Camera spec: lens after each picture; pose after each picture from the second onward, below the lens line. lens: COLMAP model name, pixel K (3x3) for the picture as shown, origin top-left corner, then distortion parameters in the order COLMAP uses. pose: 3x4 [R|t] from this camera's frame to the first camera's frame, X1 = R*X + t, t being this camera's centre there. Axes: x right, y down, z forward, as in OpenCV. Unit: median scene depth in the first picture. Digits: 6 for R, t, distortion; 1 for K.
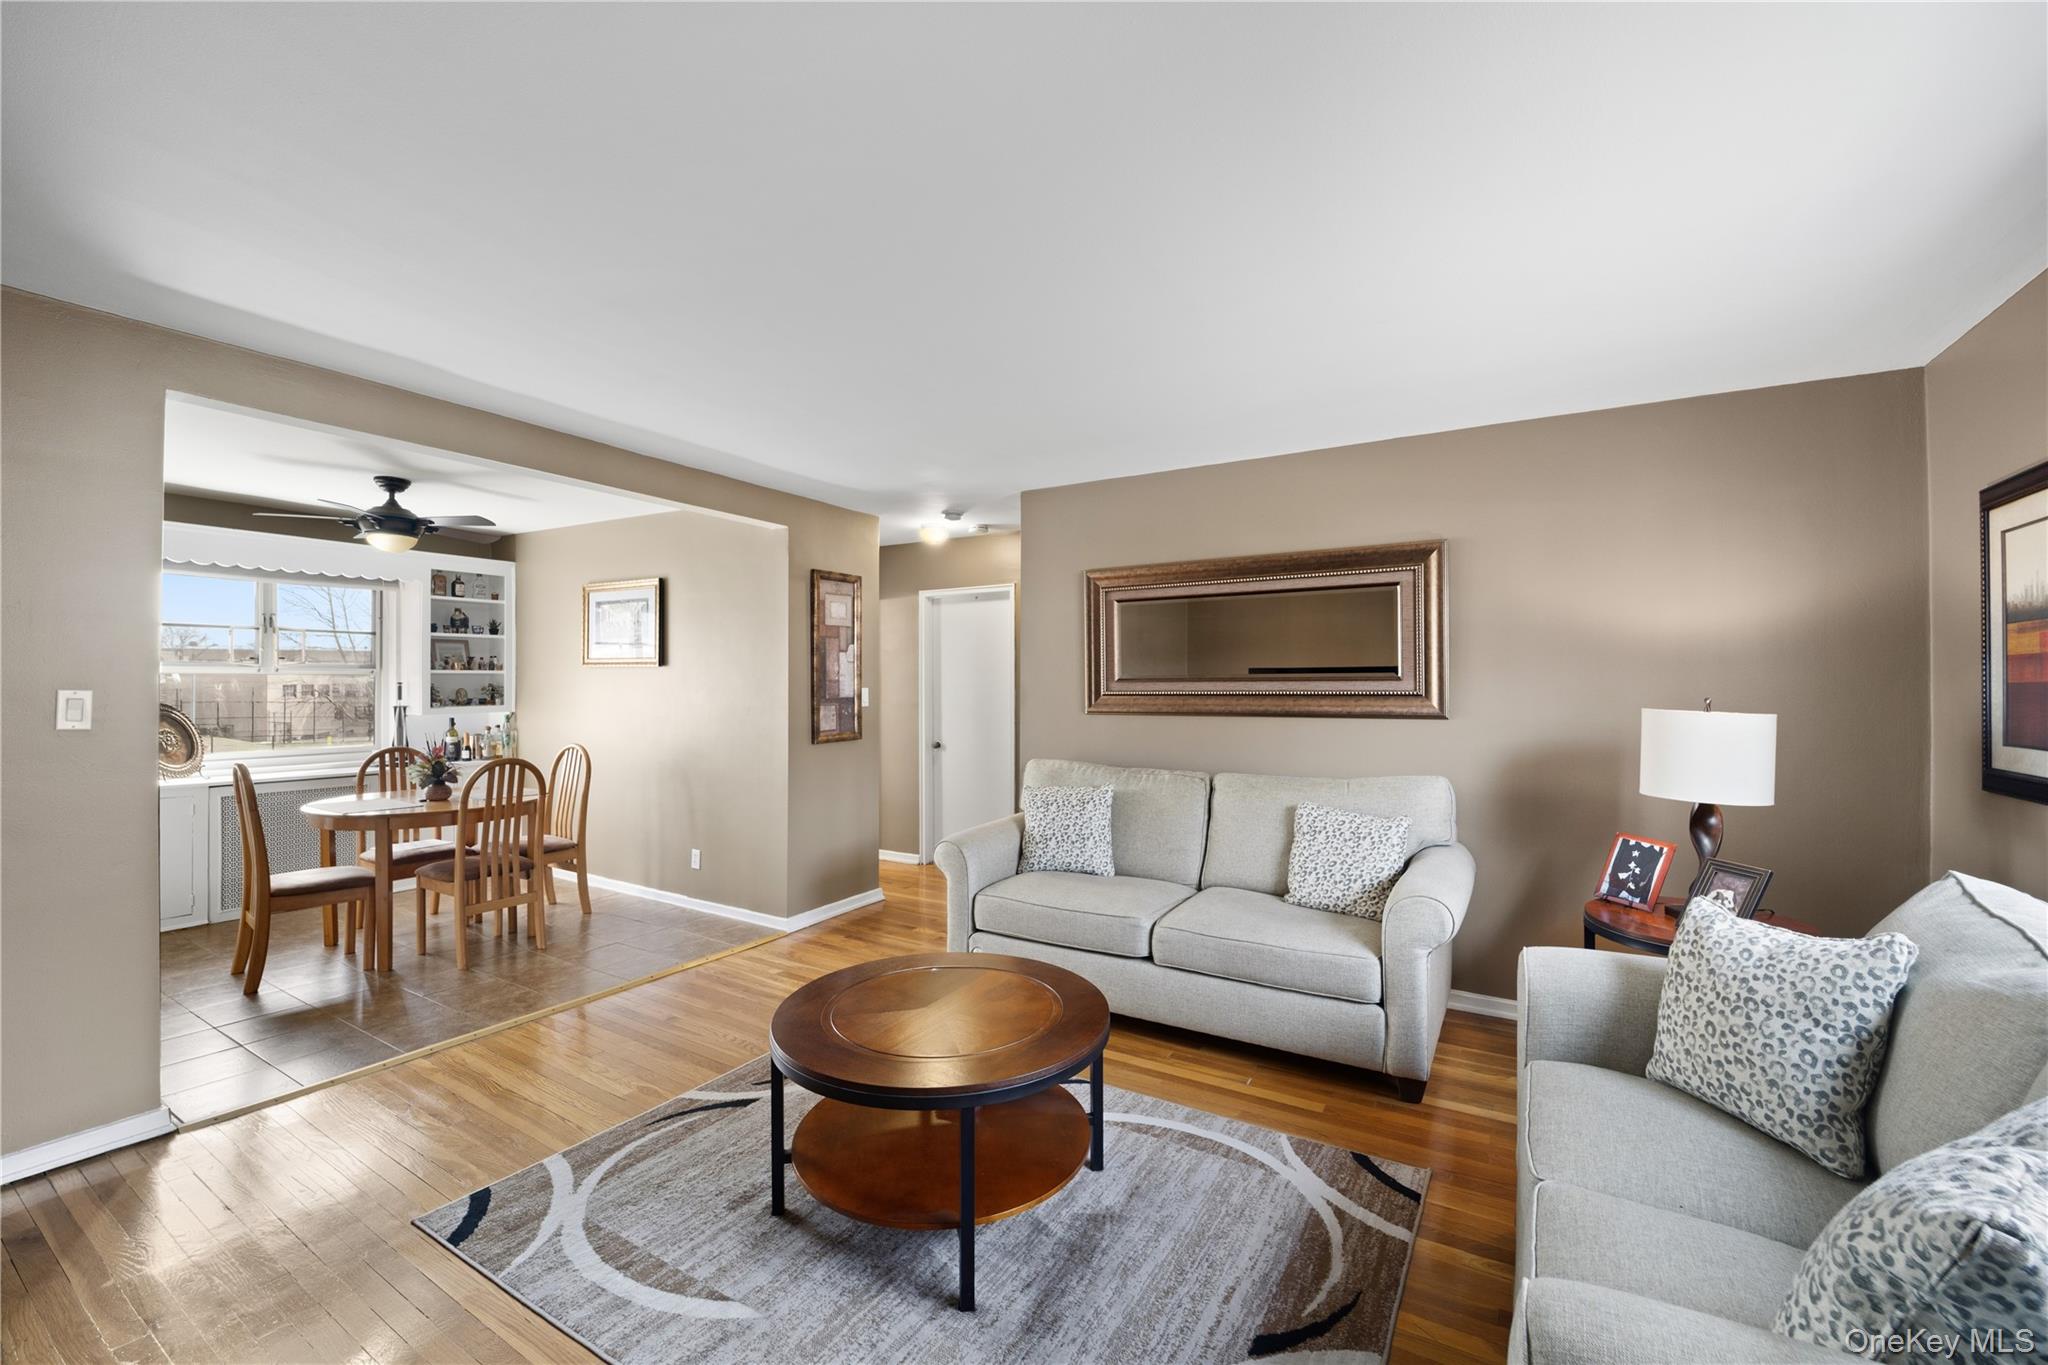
lens RADIAL K [[829.9, 0, 1025.0], [0, 829.9, 689.6], [0, 0, 1]] dist [0.009847, -0.011615]
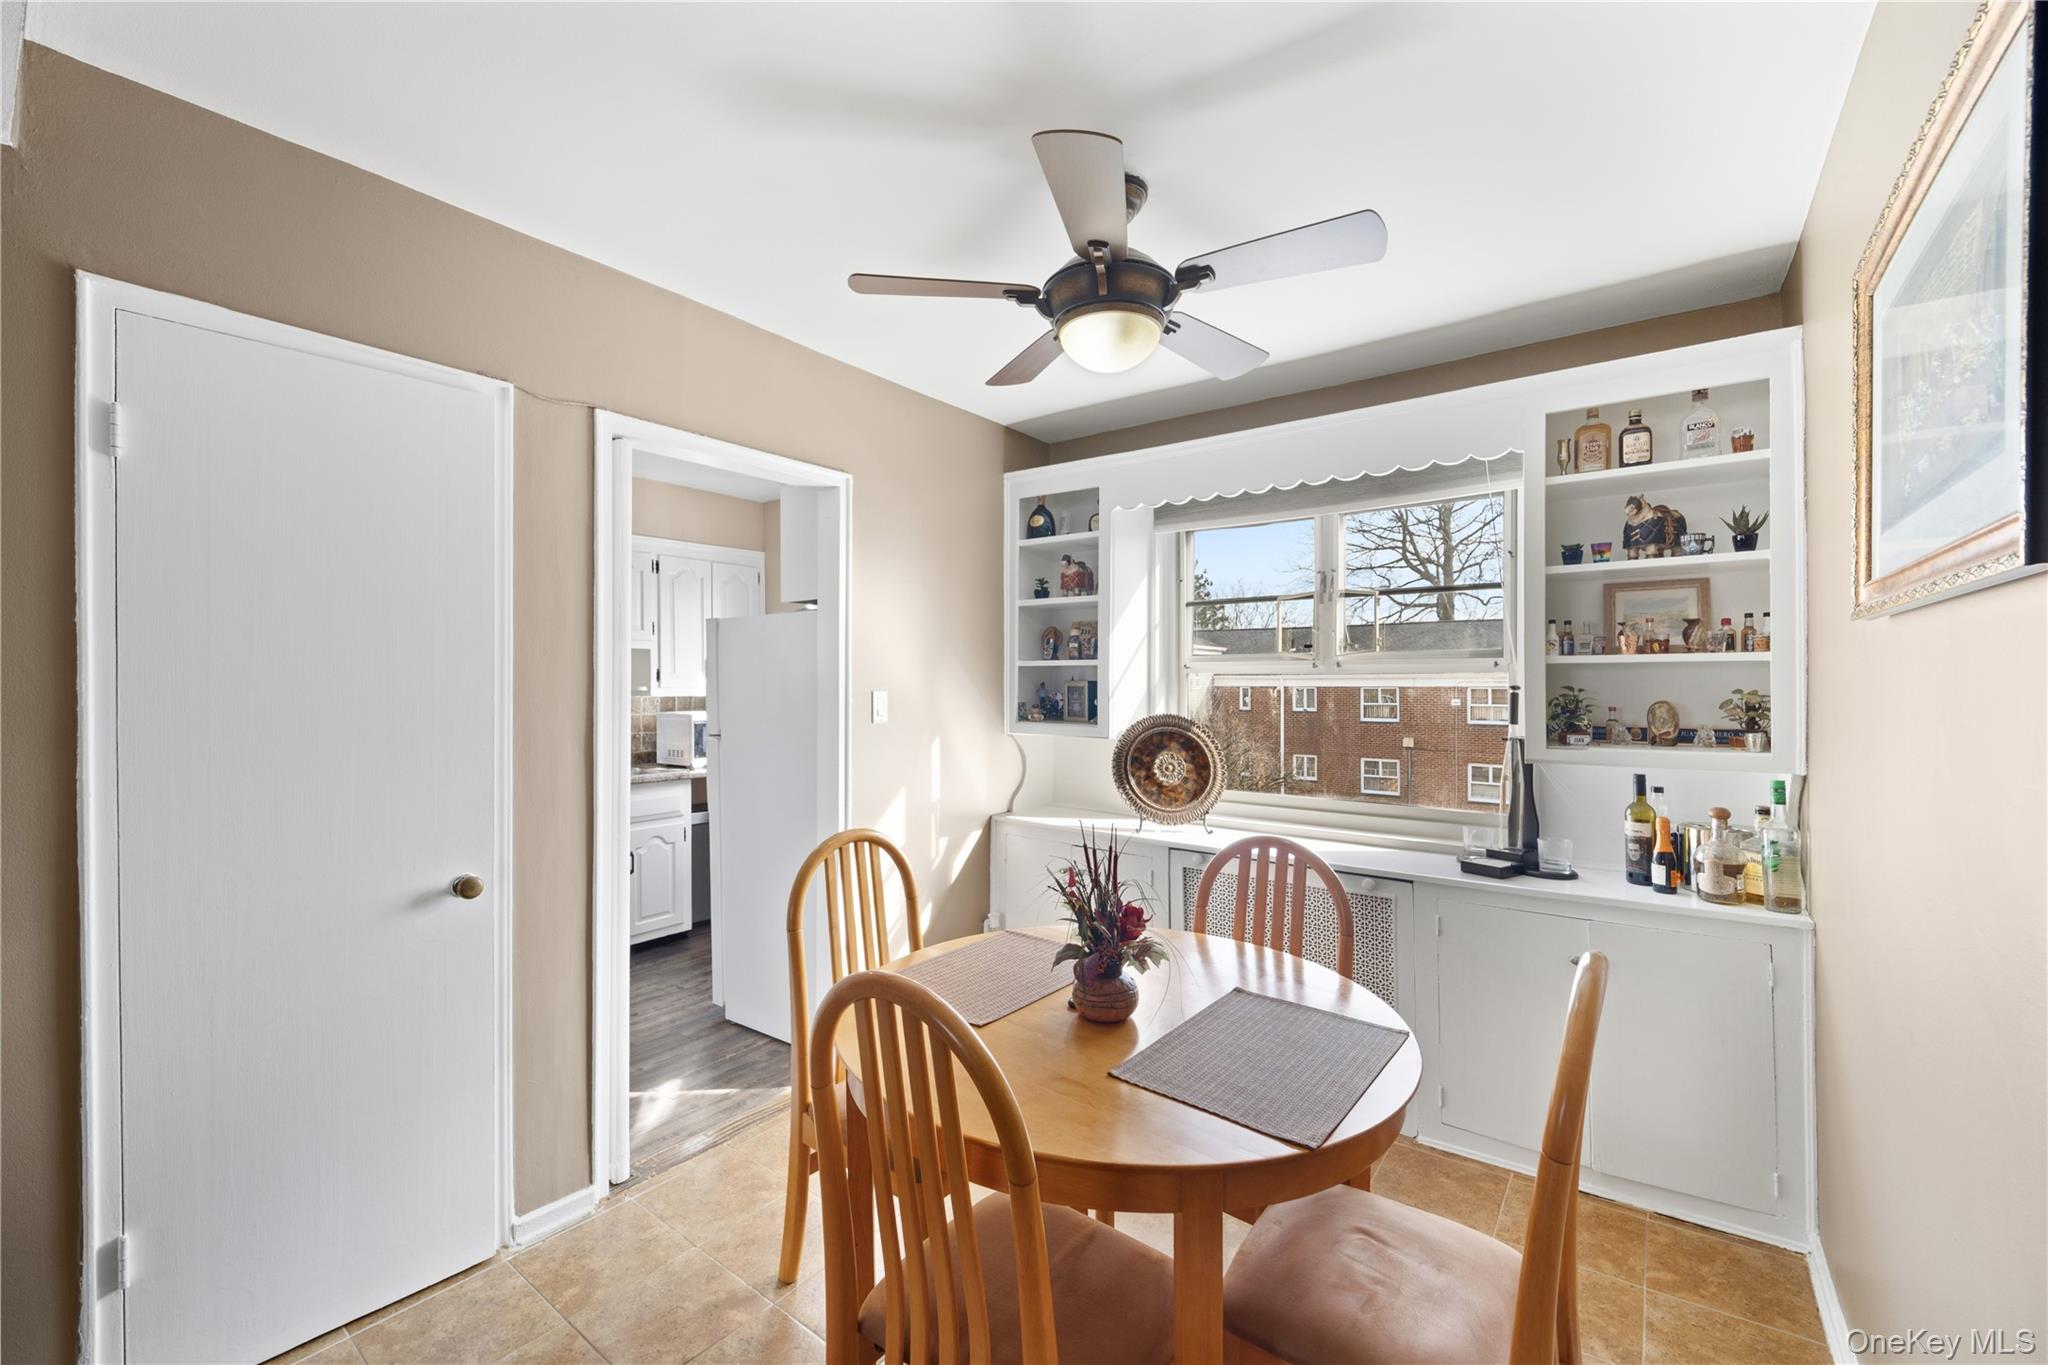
lens RADIAL K [[826.0, 0, 1046.7], [0, 826.0, 675.1], [0, 0, 1]] dist [-0.008428, -0.000053]
pose [[-0.093235, -0.012904, -0.995560, -0.337844], [-0.012116, 0.999857, -0.011825, -0.007422], [0.995570, 0.010959, -0.093378, 0.942645]]
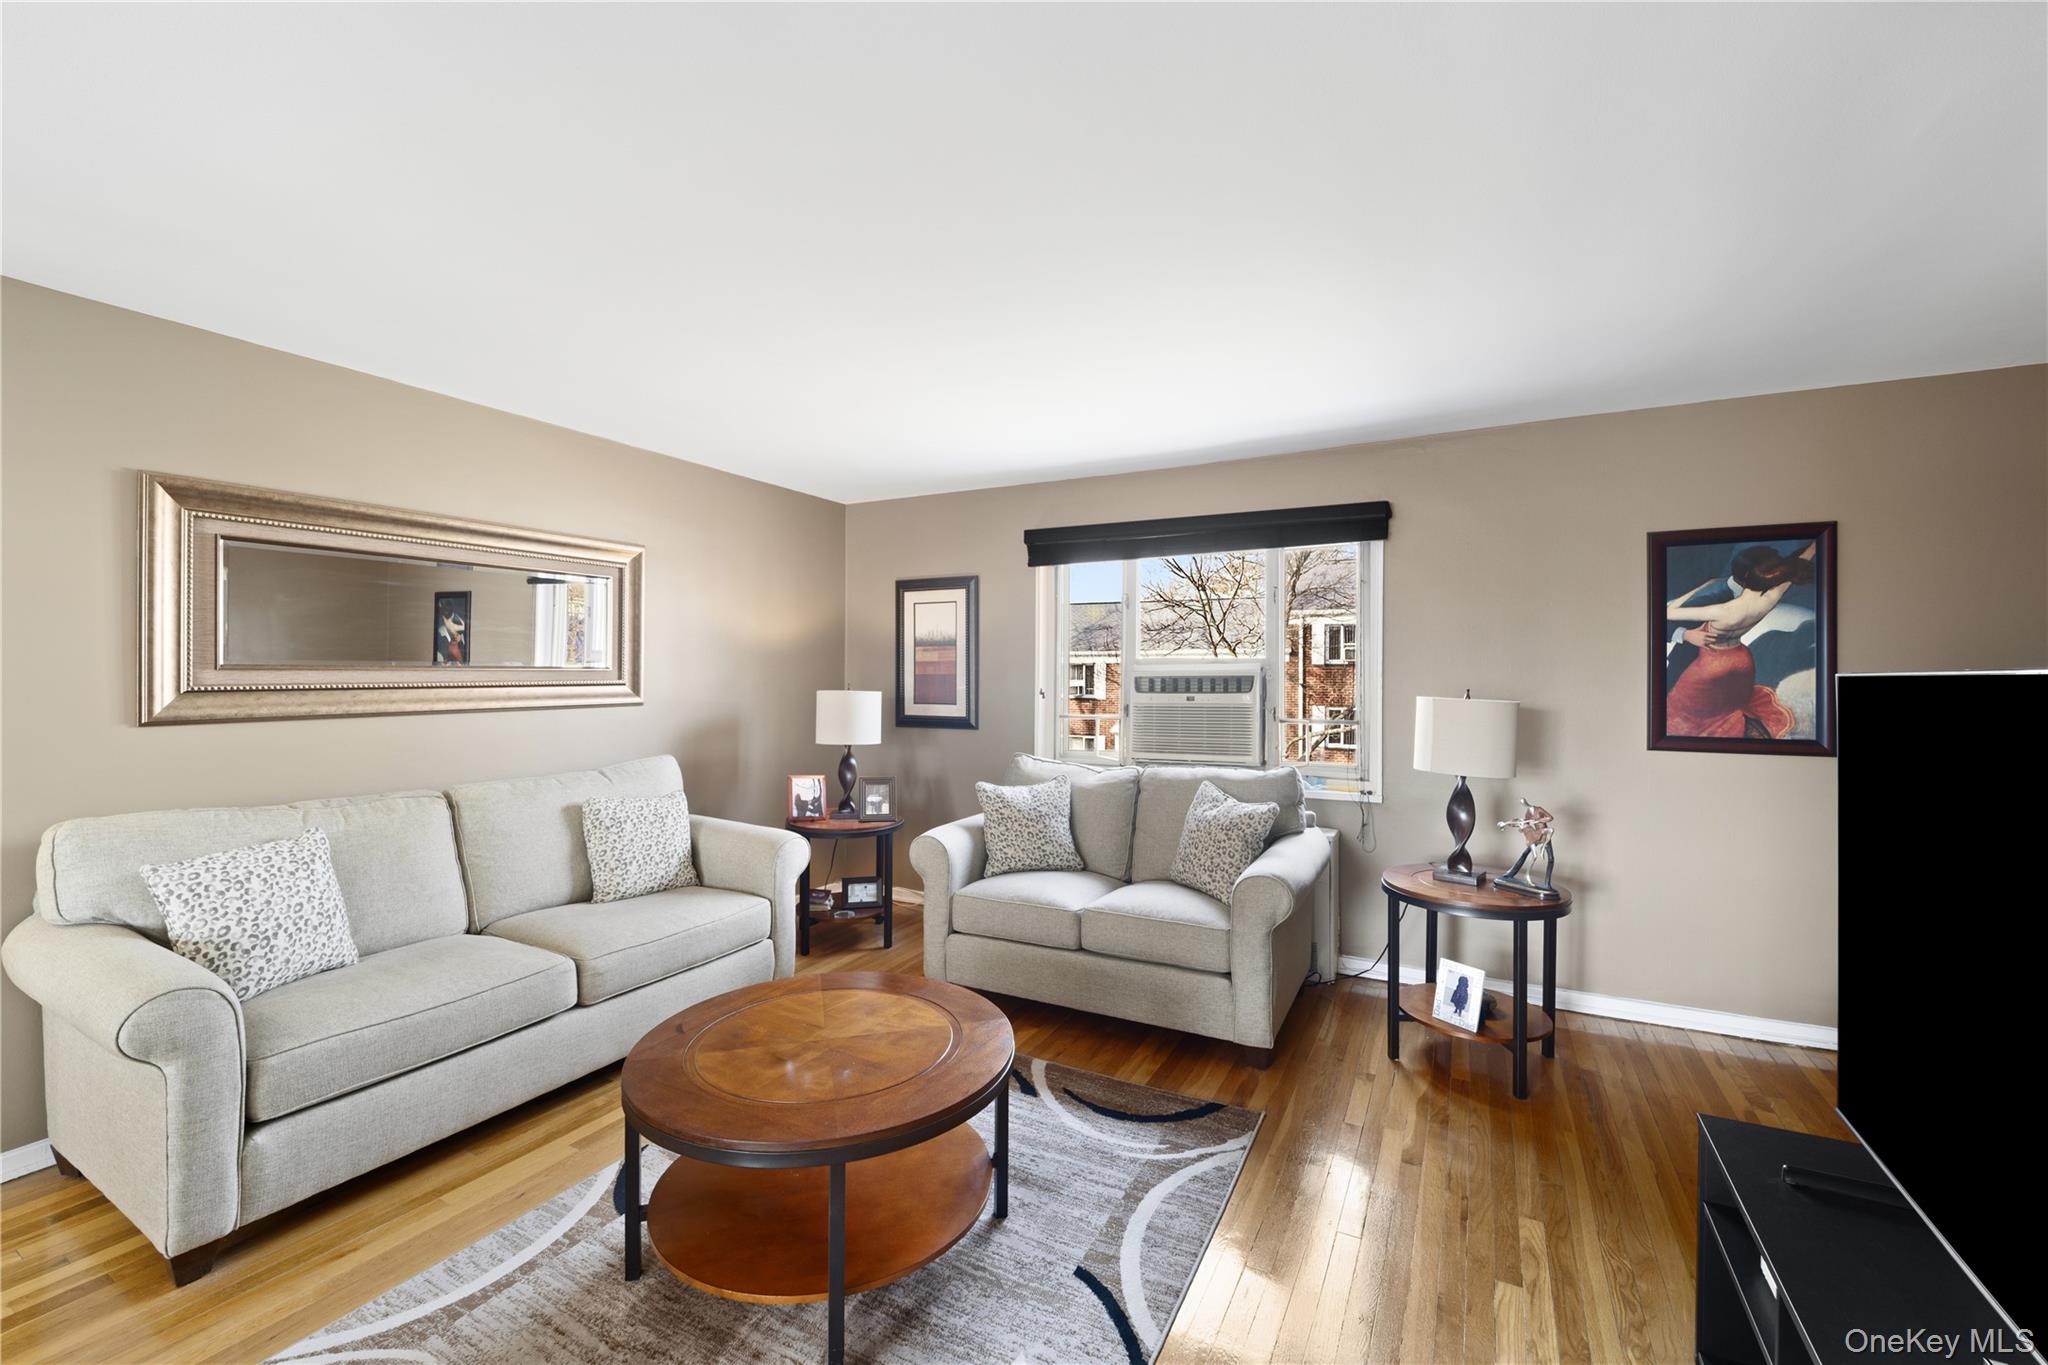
lens RADIAL K [[832.4, 0, 1031.0], [0, 832.4, 677.7], [0, 0, 1]] dist [0.010192, -0.012189]
pose [[-0.055683, -0.004061, 0.998440, -0.485657], [0.005262, 0.999977, 0.004361, -0.003788], [-0.998435, 0.005497, -0.055660, 0.402143]]
